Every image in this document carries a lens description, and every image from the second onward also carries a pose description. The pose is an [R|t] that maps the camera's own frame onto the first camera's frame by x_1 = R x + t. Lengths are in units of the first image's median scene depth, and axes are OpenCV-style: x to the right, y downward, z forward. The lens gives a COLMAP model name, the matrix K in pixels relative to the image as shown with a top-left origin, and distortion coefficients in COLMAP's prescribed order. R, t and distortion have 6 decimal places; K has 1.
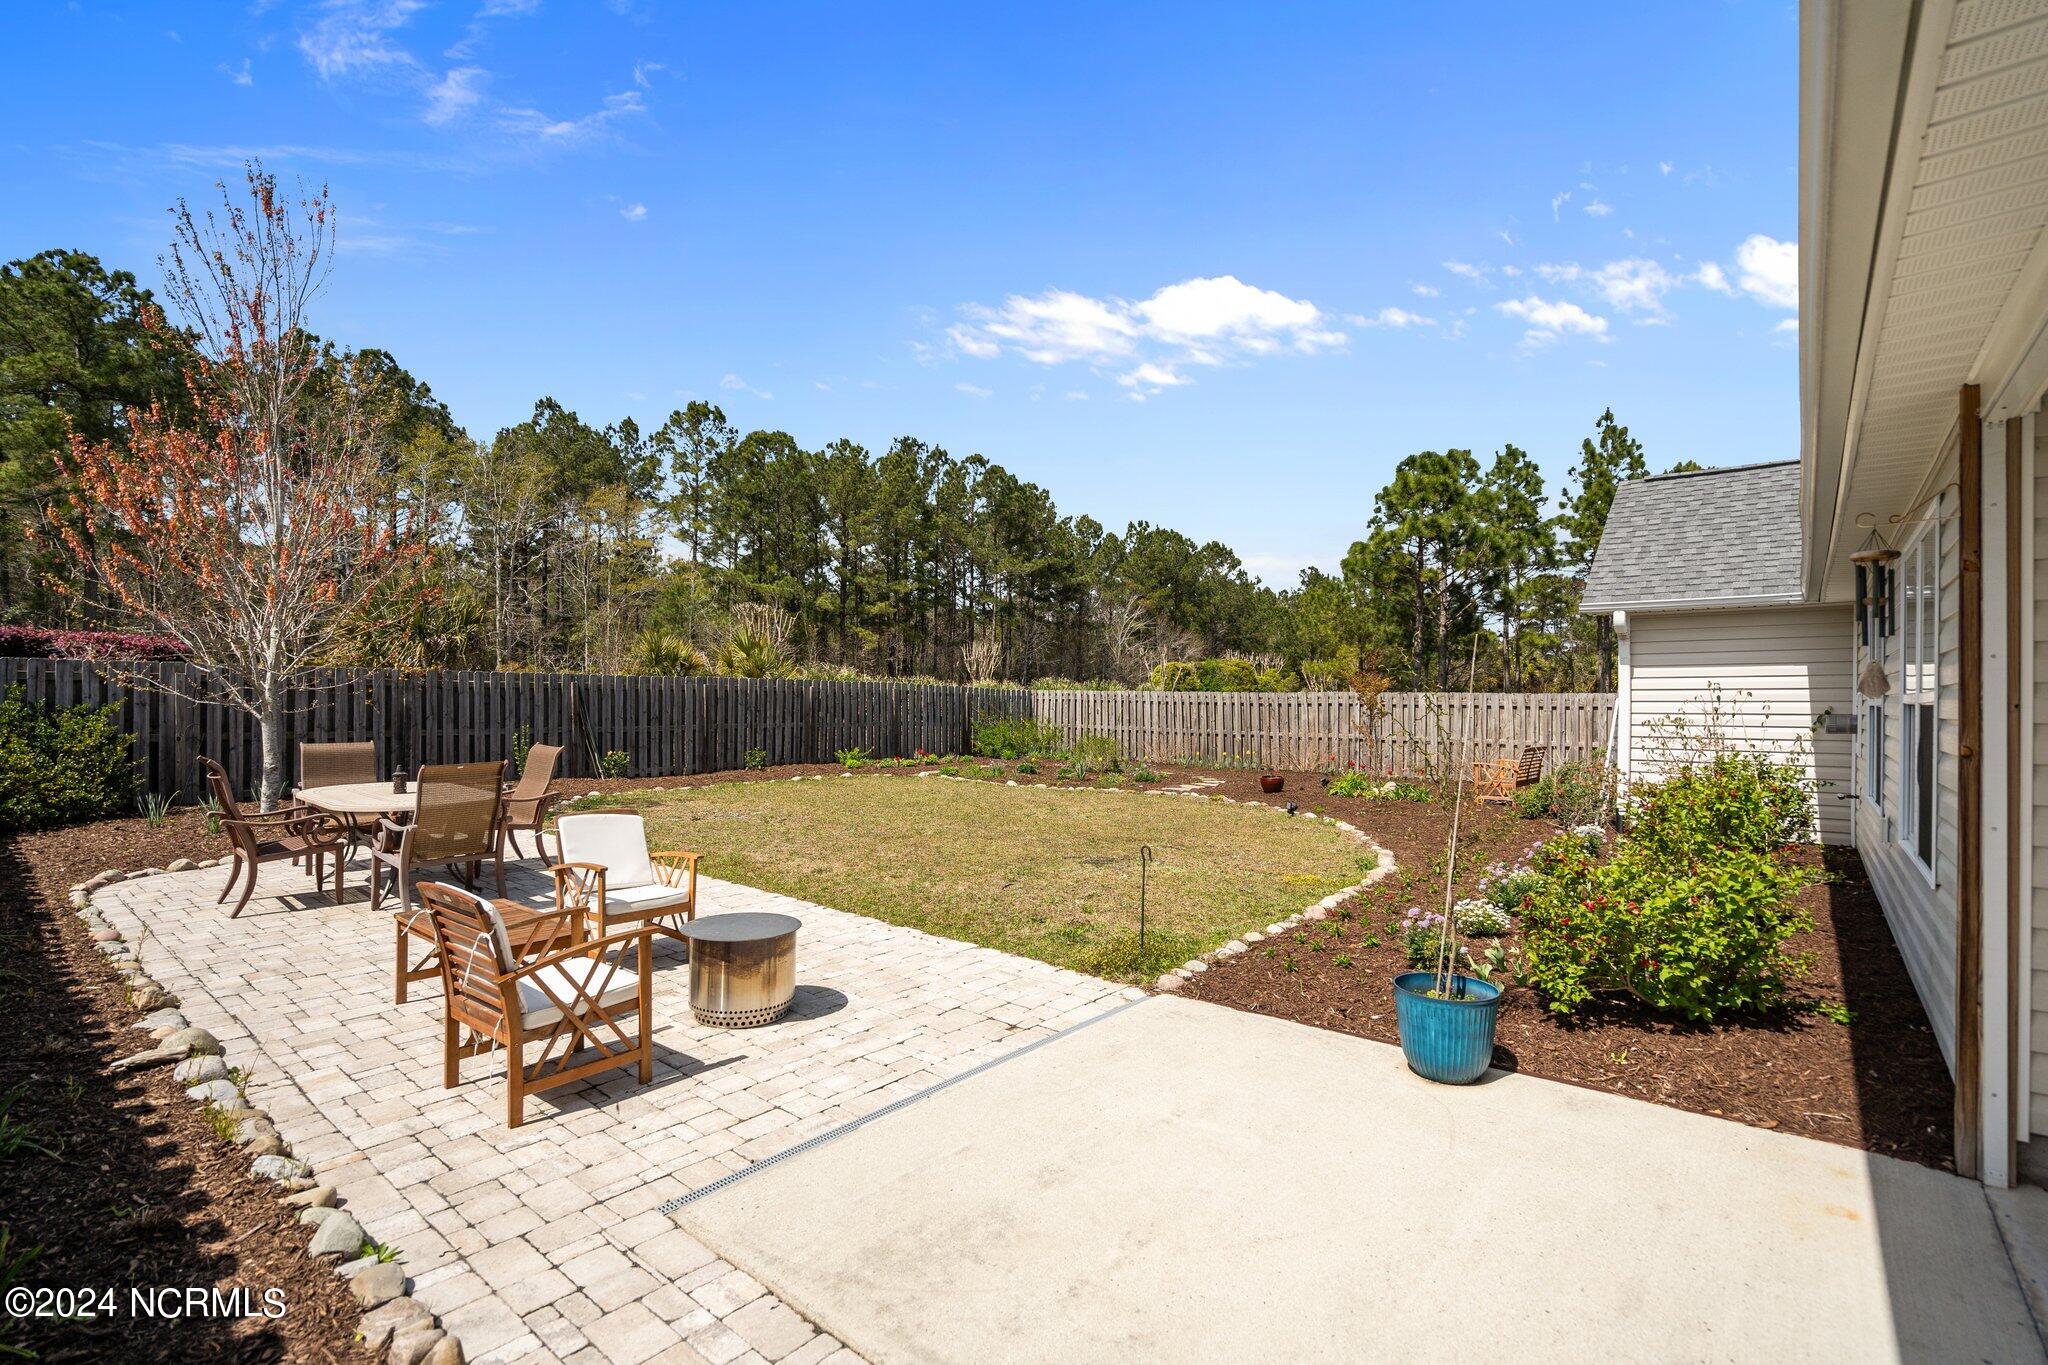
lens RADIAL K [[935.6, 0, 1023.3], [0, 935.6, 690.7], [0, 0, 1]] dist [0.001655, -0.000002]
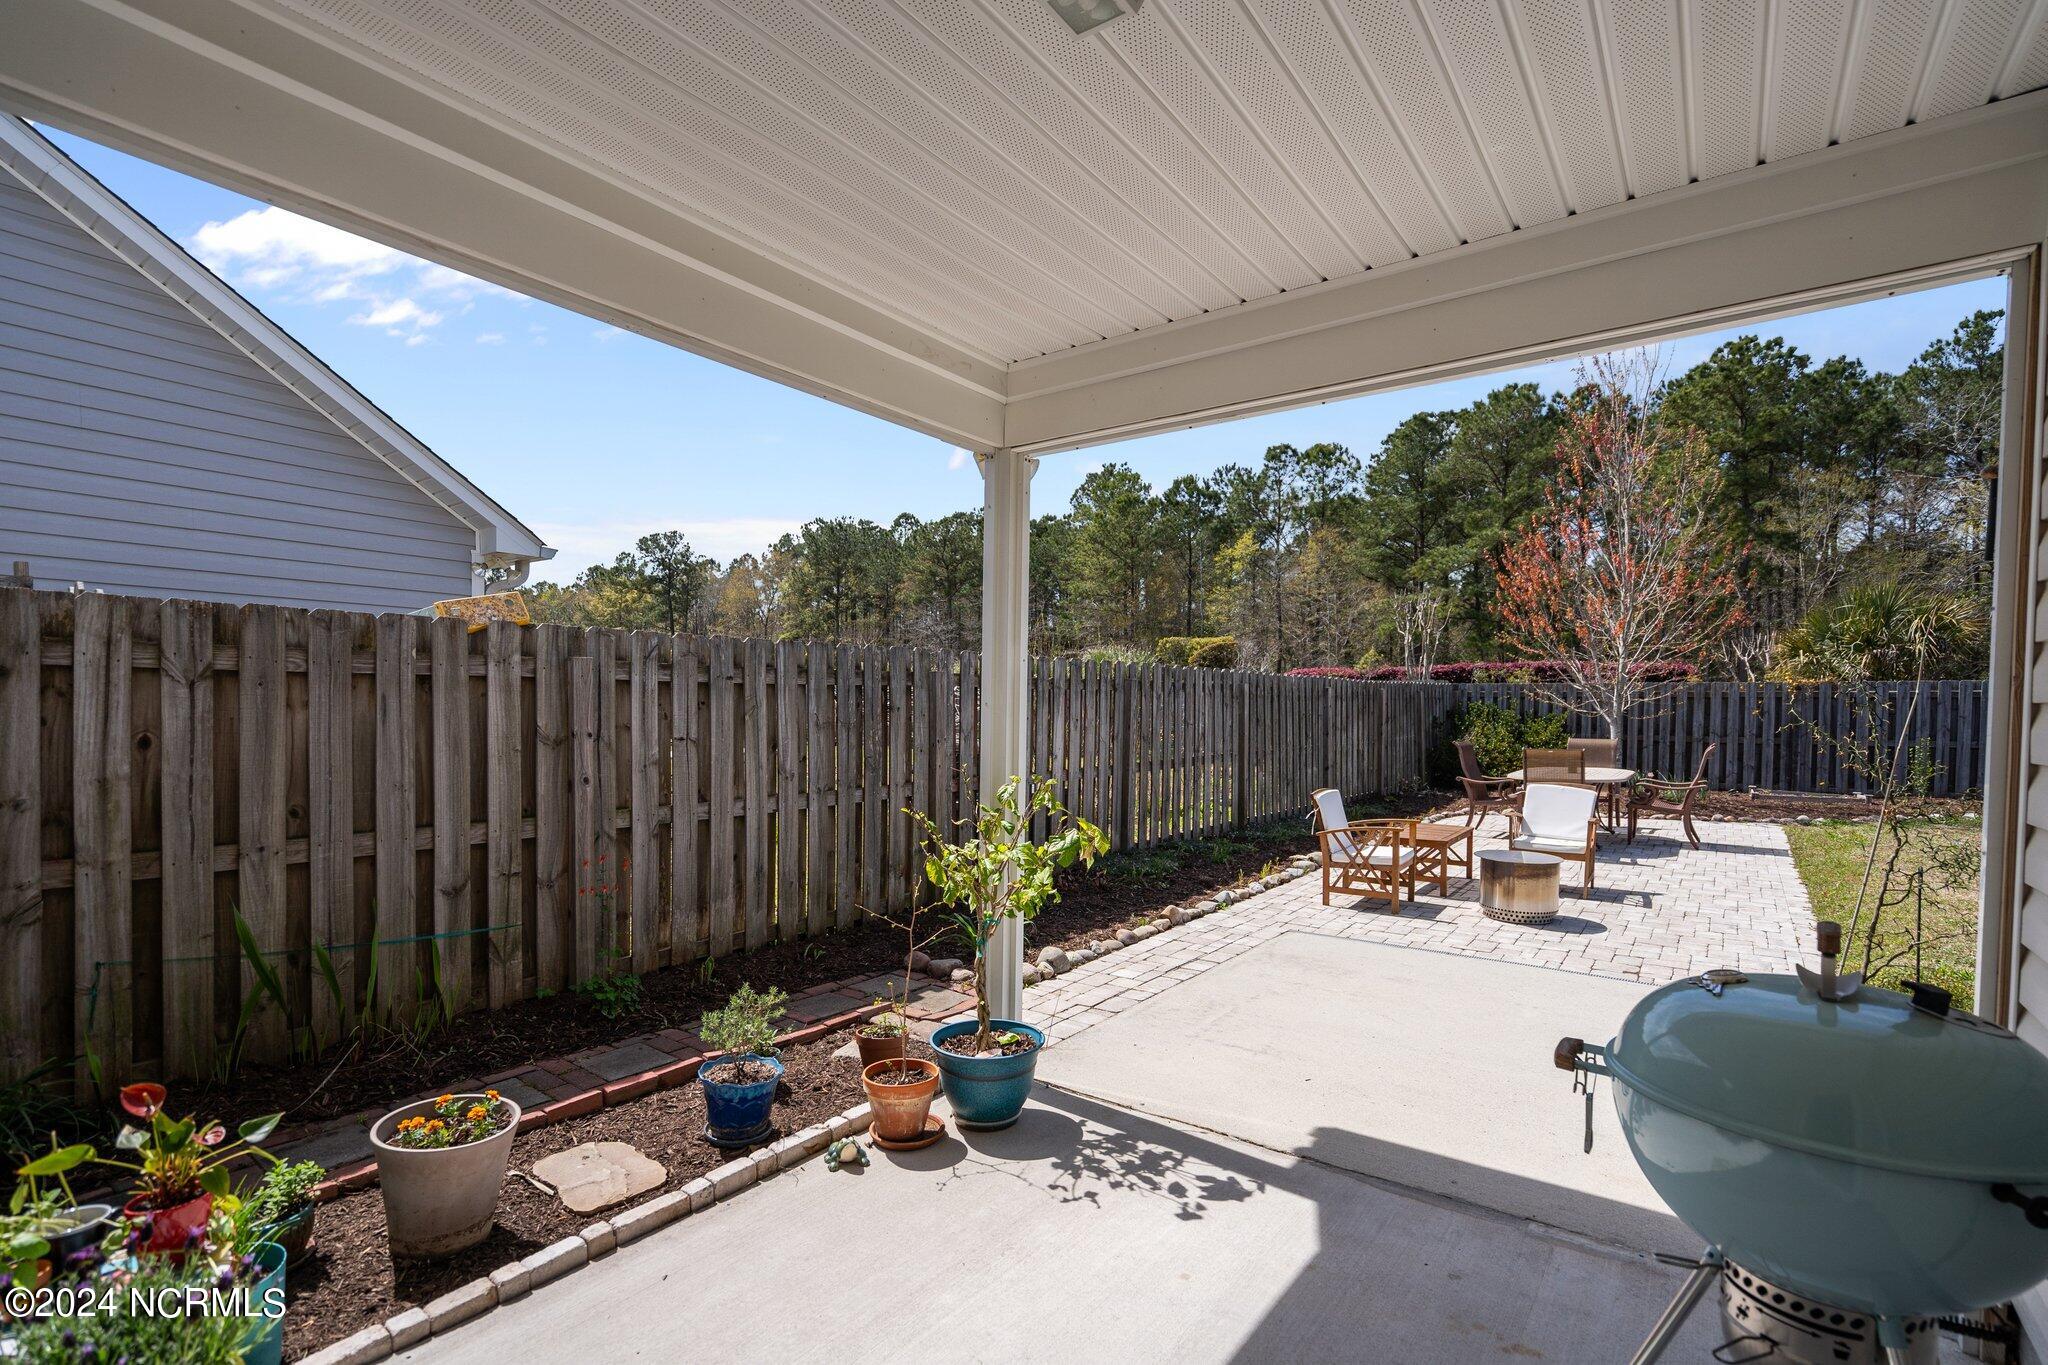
lens RADIAL K [[935.6, 0, 1020.4], [0, 935.6, 696.2], [0, 0, 1]] dist [0.001655, -0.000002]
pose [[0.056579, -0.019531, -0.998207, 1.401987], [0.006559, 0.999794, -0.019190, 0.033900], [0.998377, -0.005462, 0.056695, 0.193057]]
